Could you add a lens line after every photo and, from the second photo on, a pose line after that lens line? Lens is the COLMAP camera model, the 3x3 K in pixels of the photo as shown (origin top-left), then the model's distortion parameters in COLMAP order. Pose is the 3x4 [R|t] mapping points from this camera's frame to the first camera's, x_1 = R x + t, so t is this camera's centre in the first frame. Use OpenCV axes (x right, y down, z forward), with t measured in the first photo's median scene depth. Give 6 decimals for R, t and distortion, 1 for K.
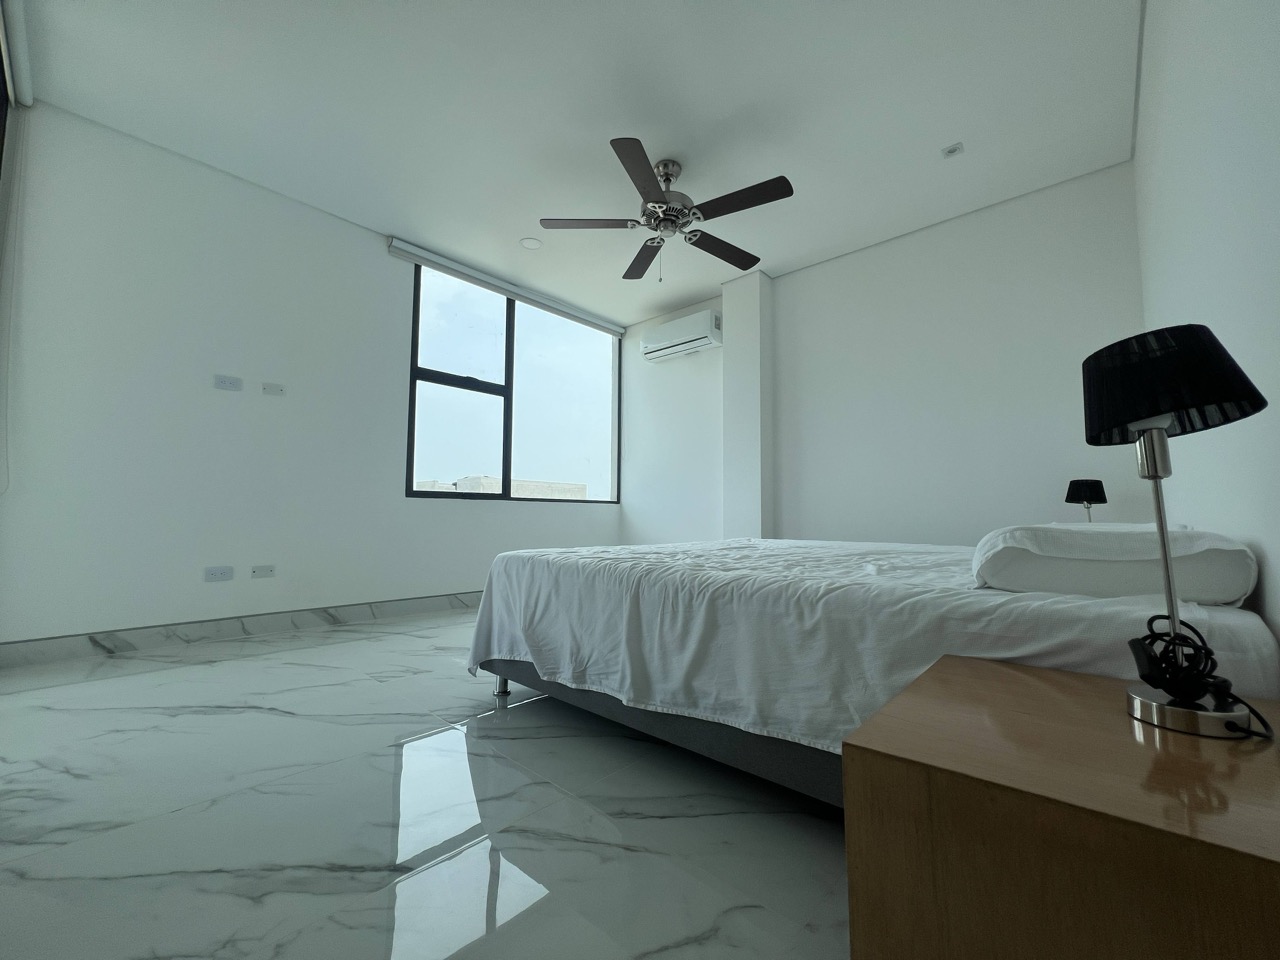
lens RADIAL K [[511.4, 0, 639.8], [0, 511.4, 479.4], [0, 0, 1]] dist [-0.003614, 0.001009]
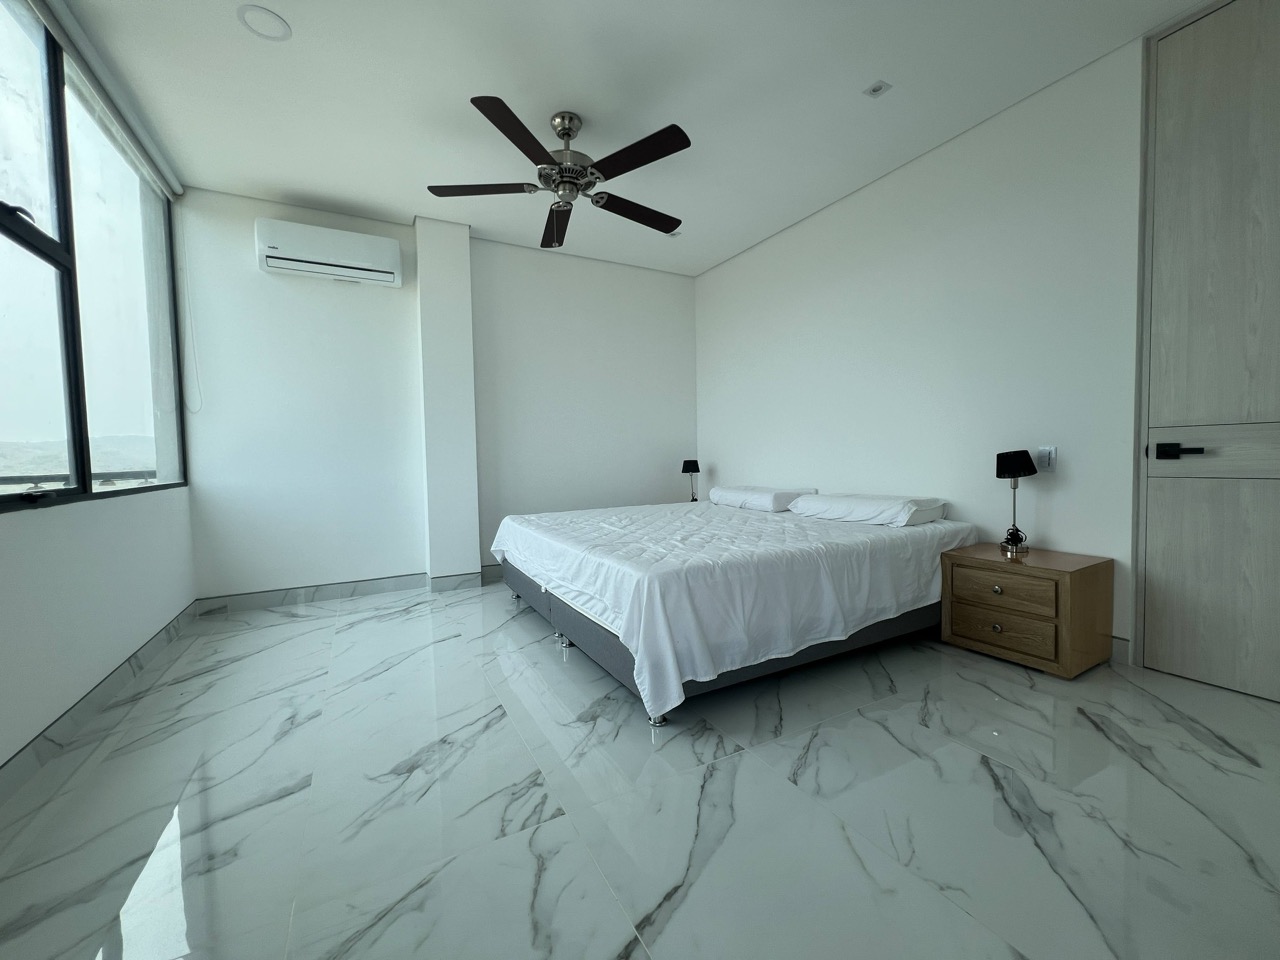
lens RADIAL K [[511.4, 0, 638.1], [0, 511.4, 477.6], [0, 0, 1]] dist [-0.003614, 0.001009]
pose [[0.331541, -0.053516, 0.941922, -1.001157], [-0.044249, 0.996409, 0.072186, -0.067495], [-0.942403, -0.065612, 0.327982, 0.694585]]
